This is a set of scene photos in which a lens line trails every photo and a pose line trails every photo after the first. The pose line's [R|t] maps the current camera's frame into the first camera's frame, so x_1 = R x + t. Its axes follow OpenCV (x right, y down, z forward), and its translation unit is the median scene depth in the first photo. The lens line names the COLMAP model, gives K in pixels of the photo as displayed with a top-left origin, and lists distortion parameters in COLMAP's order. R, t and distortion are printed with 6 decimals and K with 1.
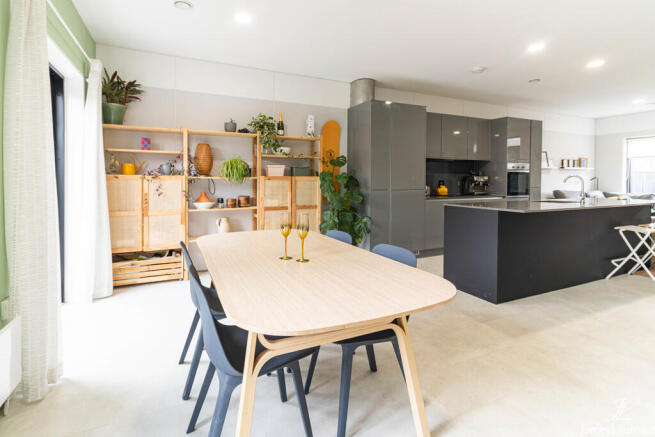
lens RADIAL K [[313.1, 0, 327.5], [0, 313.1, 218.5], [0, 0, 1]] dist [0.001165, -0.000027]
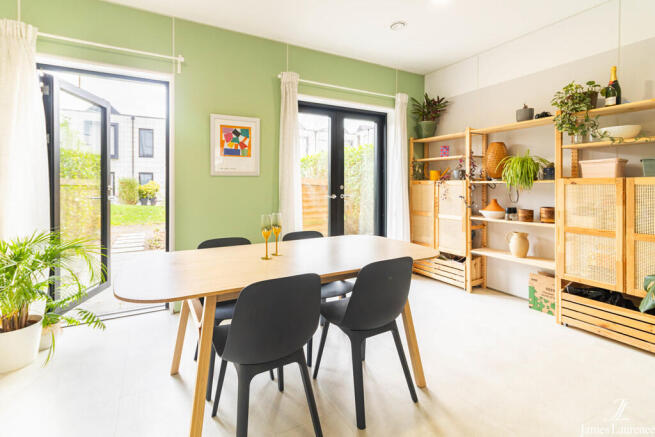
lens RADIAL K [[313.1, 0, 327.5], [0, 313.1, 218.5], [0, 0, 1]] dist [0.001165, -0.000027]
pose [[0.061220, 0.102683, -0.992828, 0.315593], [-0.122489, 0.987949, 0.094625, -0.041510], [0.990580, 0.115818, 0.073060, 0.360111]]
